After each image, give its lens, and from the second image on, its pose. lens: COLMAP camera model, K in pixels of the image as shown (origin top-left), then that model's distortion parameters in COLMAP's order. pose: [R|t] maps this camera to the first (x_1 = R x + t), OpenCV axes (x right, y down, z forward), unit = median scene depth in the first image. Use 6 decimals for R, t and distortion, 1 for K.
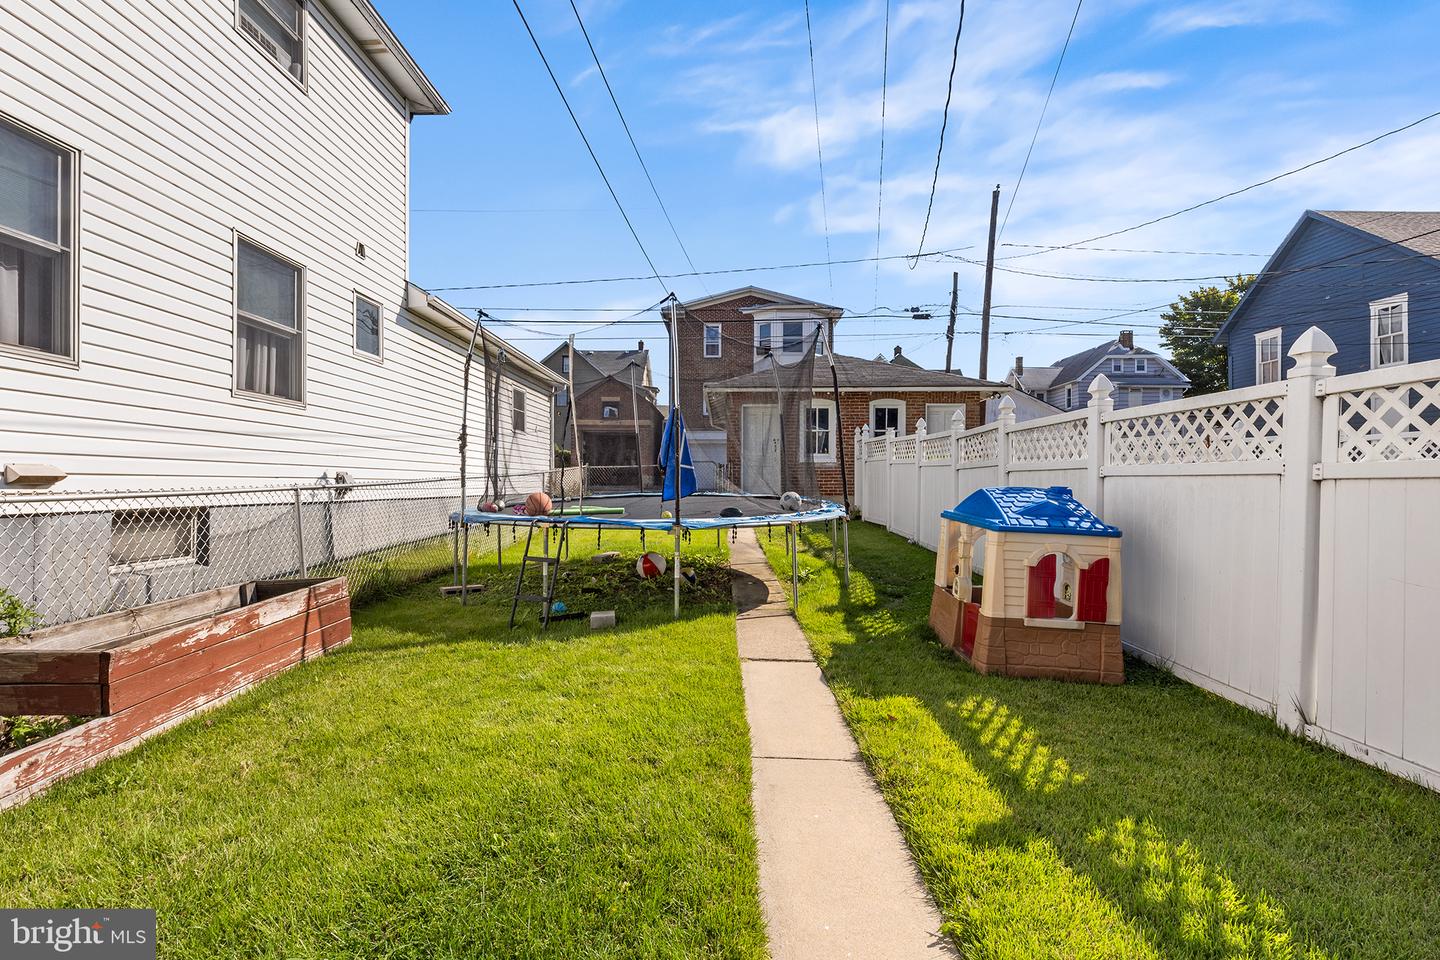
lens RADIAL K [[681.7, 0, 719.5], [0, 681.7, 472.3], [0, 0, 1]] dist [0.003182, -0.000246]
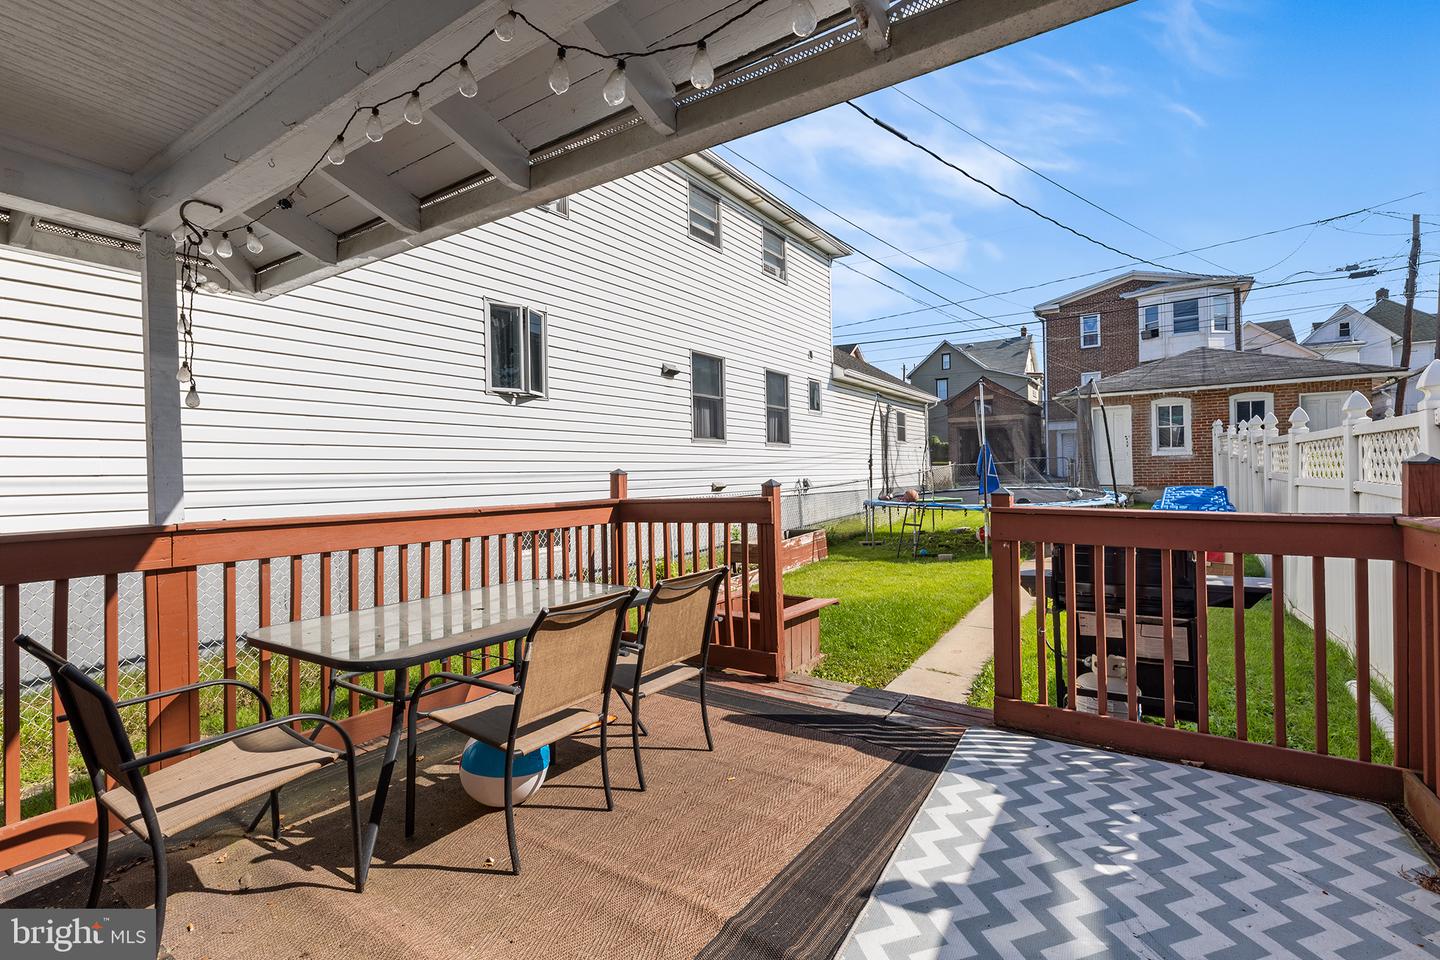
lens RADIAL K [[681.7, 0, 719.5], [0, 681.7, 472.3], [0, 0, 1]] dist [0.003182, -0.000246]
pose [[0.850997, -0.018730, -0.524836, 0.178025], [0.028630, 0.999532, 0.010752, -0.035423], [0.524390, -0.024176, 0.851135, -0.569113]]
